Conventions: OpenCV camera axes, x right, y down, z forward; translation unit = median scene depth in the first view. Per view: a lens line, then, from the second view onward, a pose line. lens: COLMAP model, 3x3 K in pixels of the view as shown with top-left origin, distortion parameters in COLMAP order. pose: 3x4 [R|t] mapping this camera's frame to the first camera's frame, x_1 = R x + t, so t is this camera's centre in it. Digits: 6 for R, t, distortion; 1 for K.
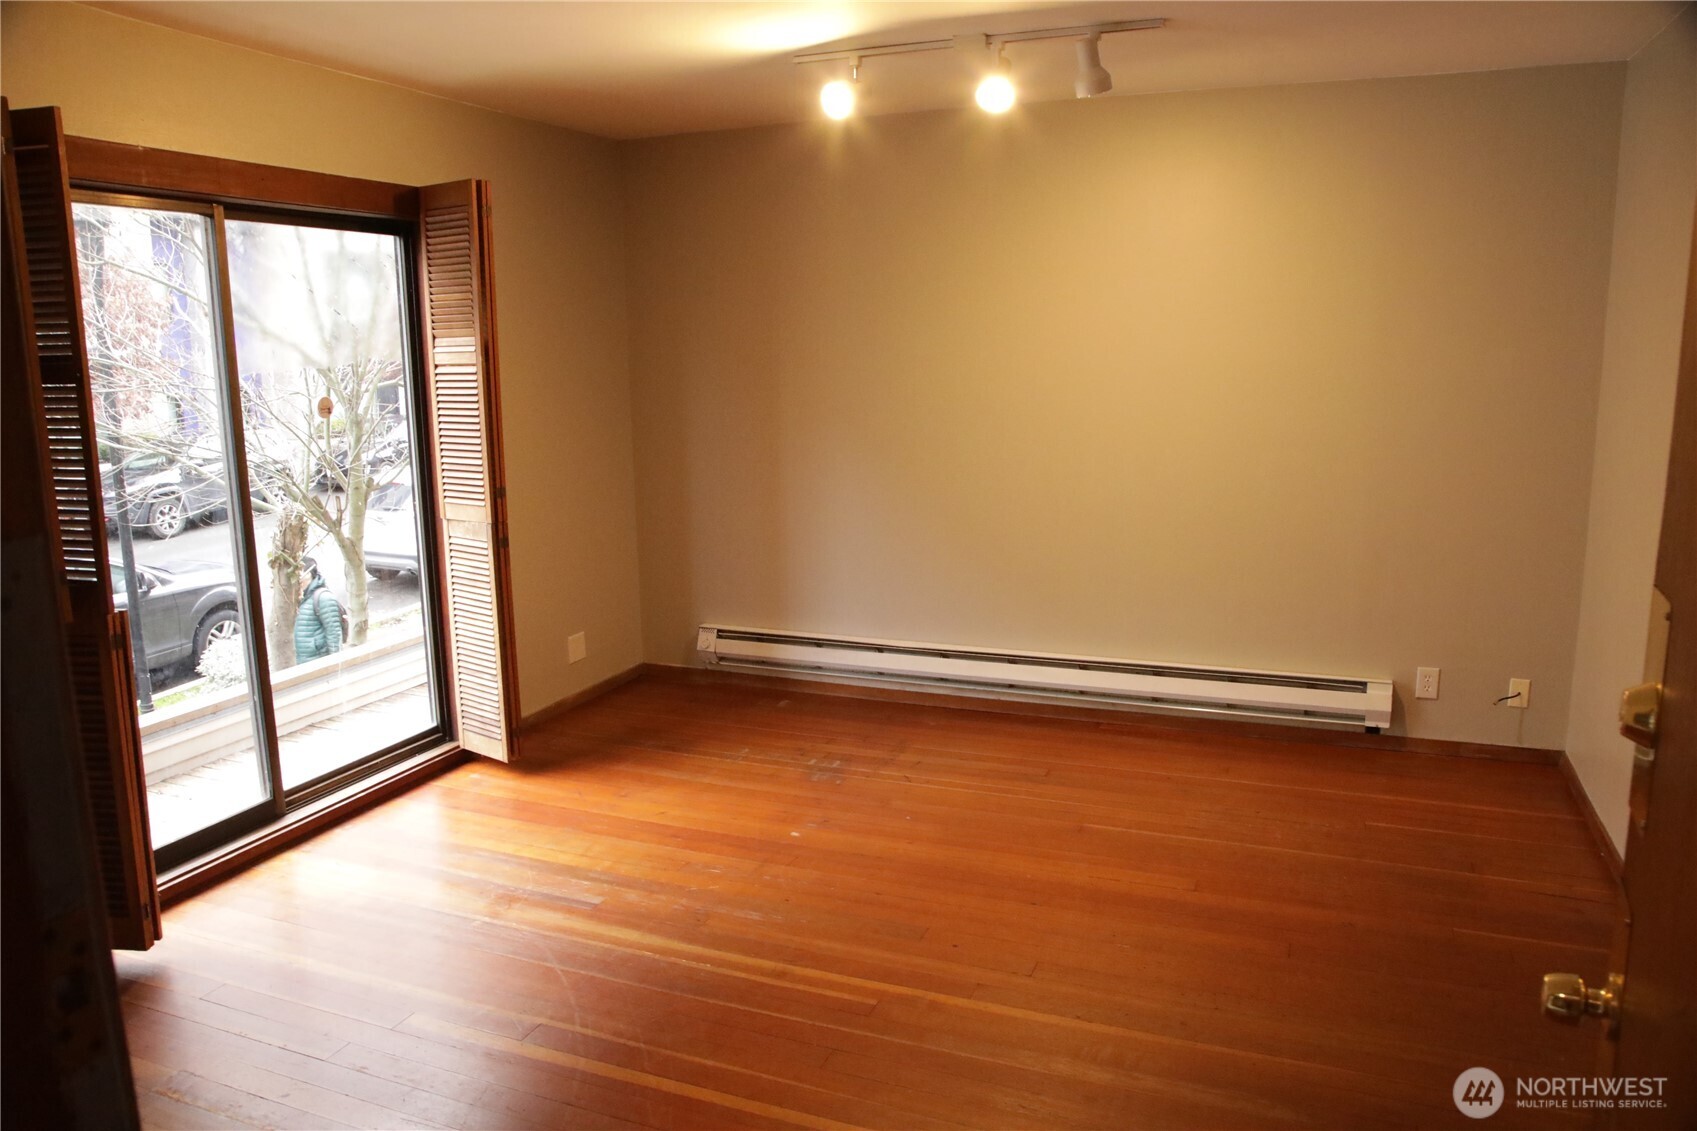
lens RADIAL K [[1155.3, 0, 848.5], [0, 1155.3, 565.5], [0, 0, 1]] dist [-0.059167, 0.000612]
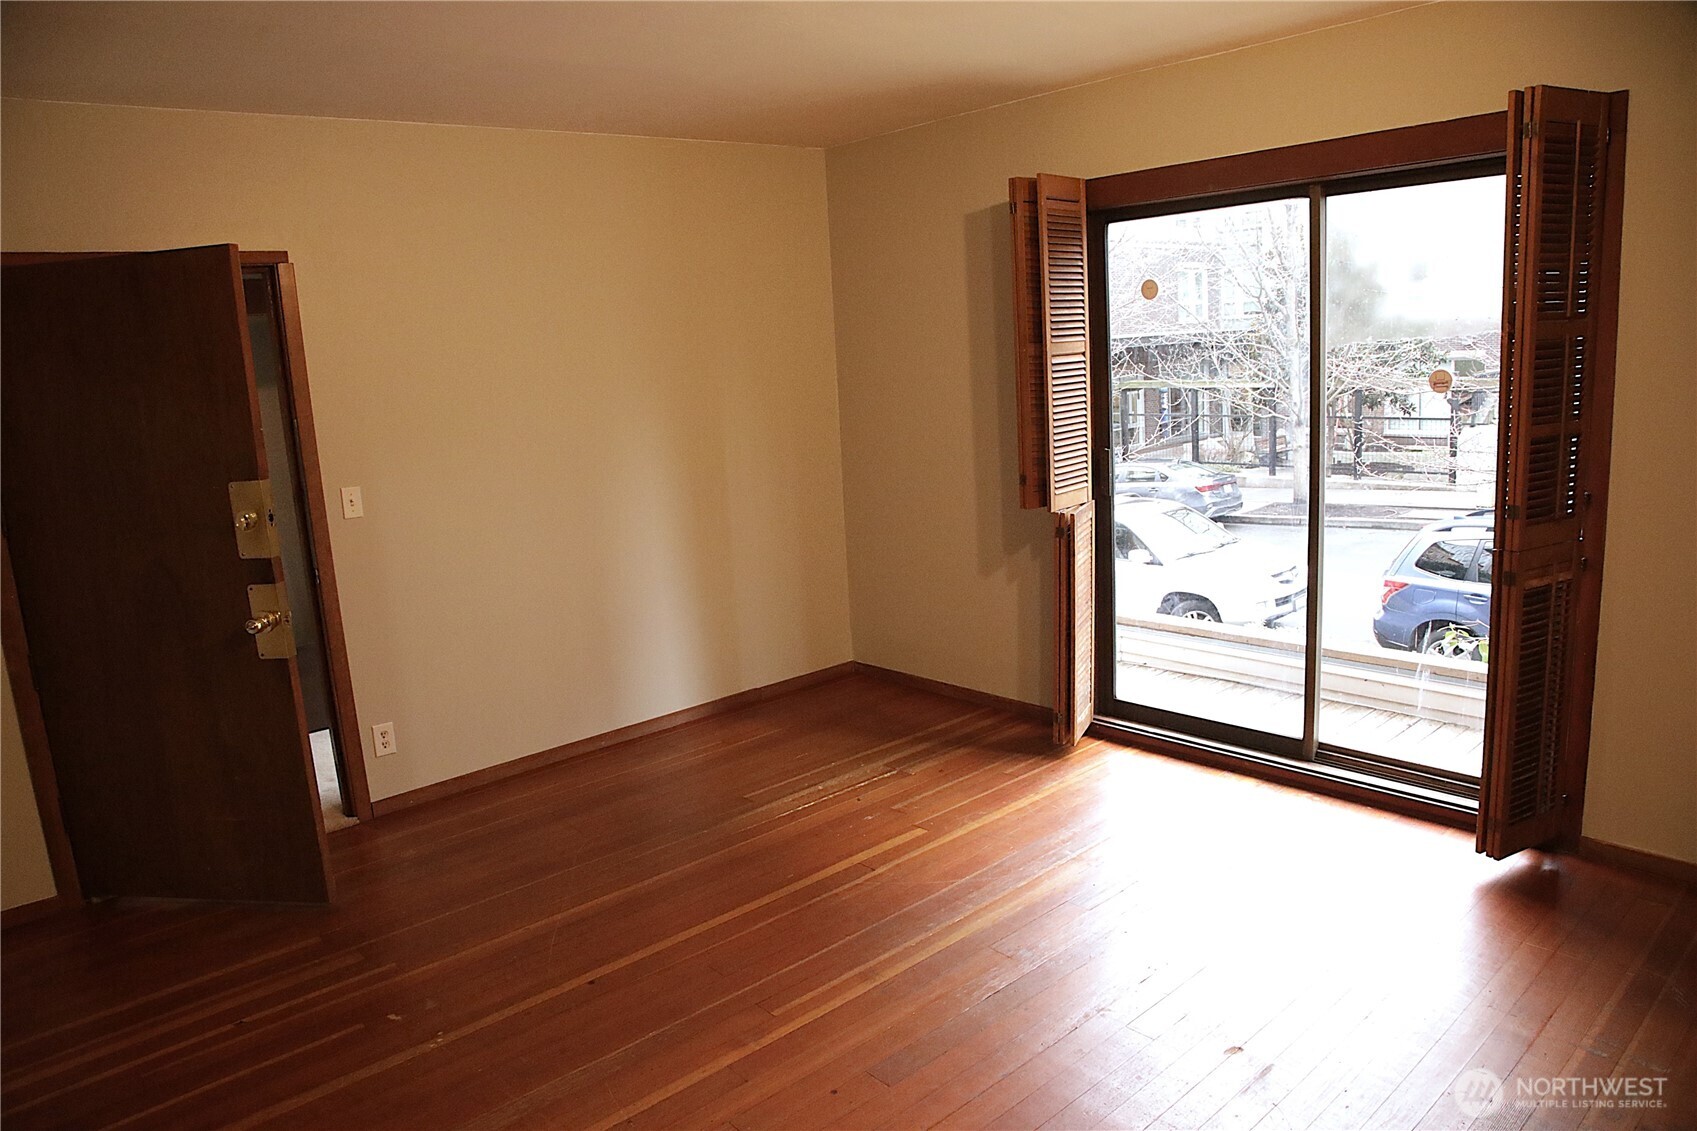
lens RADIAL K [[1155.3, 0, 848.5], [0, 1155.3, 565.5], [0, 0, 1]] dist [-0.059167, 0.000612]
pose [[-0.447699, 0.214032, -0.868191, 0.732470], [-0.097849, 0.953374, 0.285490, -0.275121], [0.888814, 0.212765, -0.405882, 1.277700]]
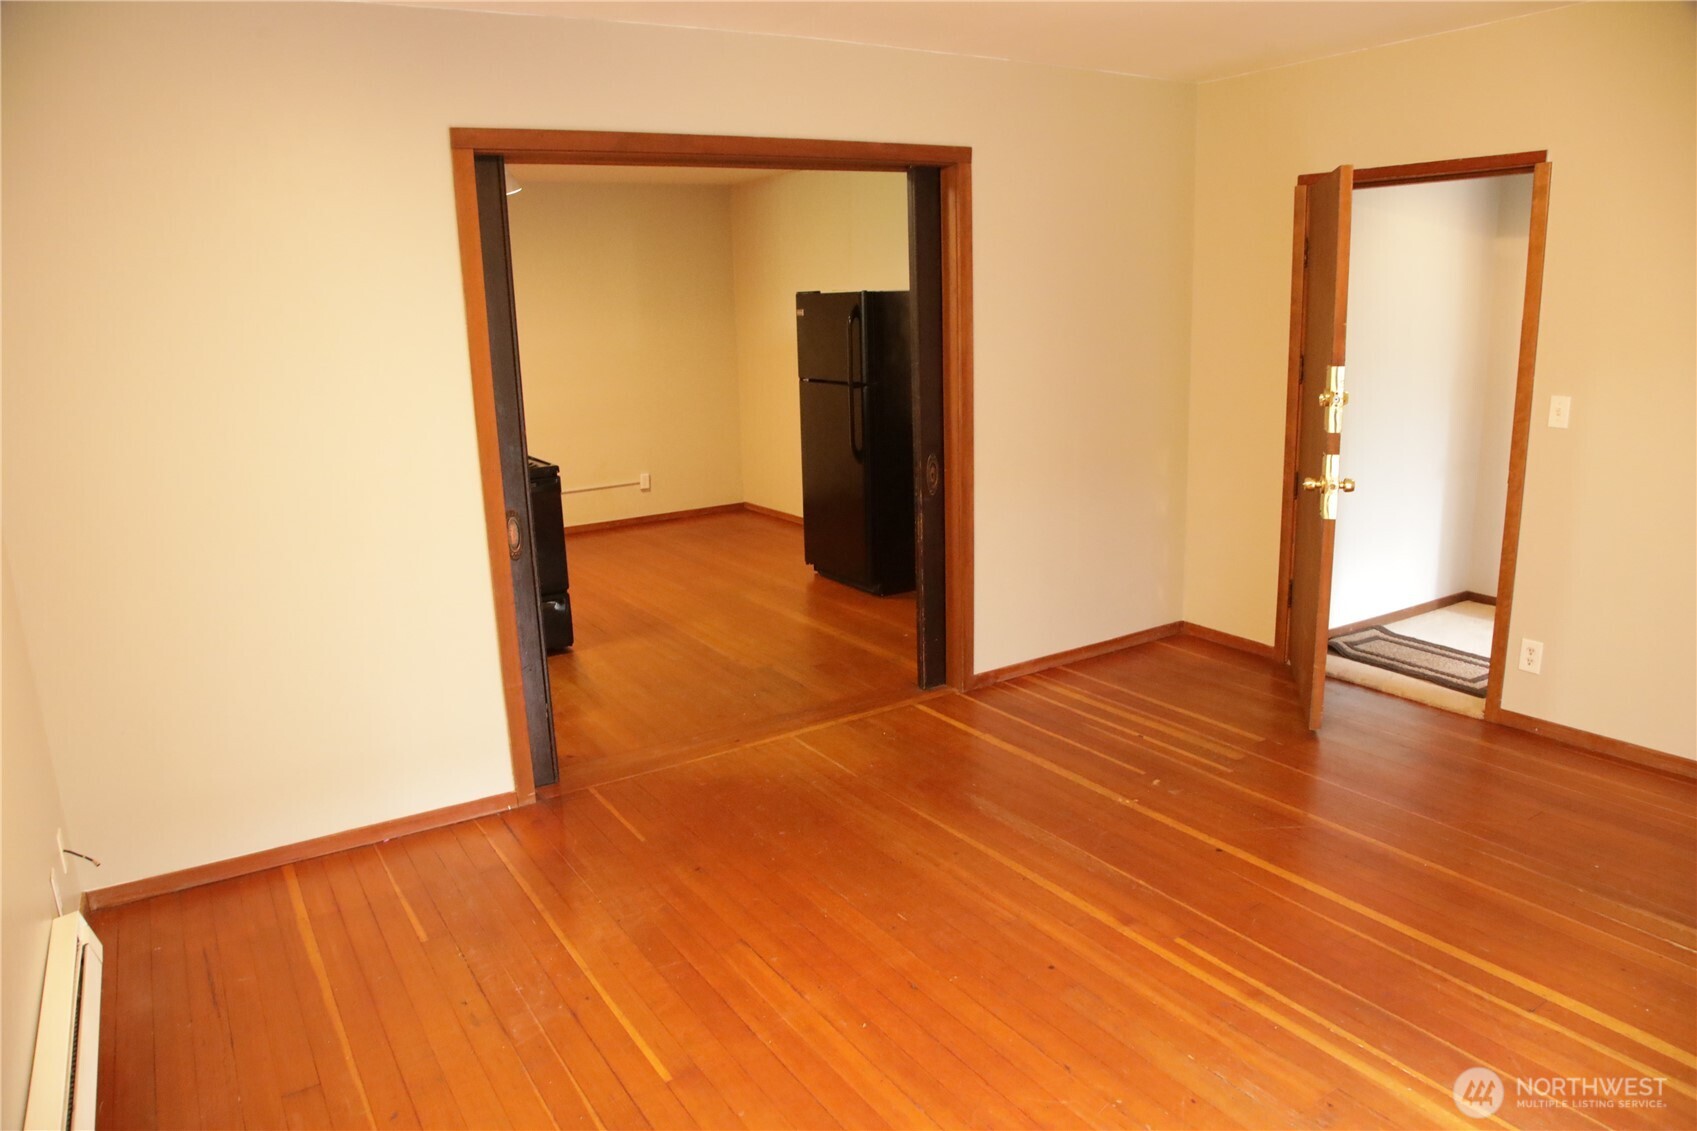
lens RADIAL K [[1155.3, 0, 848.5], [0, 1155.3, 565.5], [0, 0, 1]] dist [-0.059167, 0.000612]
pose [[-0.814153, -0.089244, 0.573751, -0.276147], [0.148806, 0.923050, 0.354732, -0.318985], [-0.561259, 0.374184, -0.738224, 1.664035]]
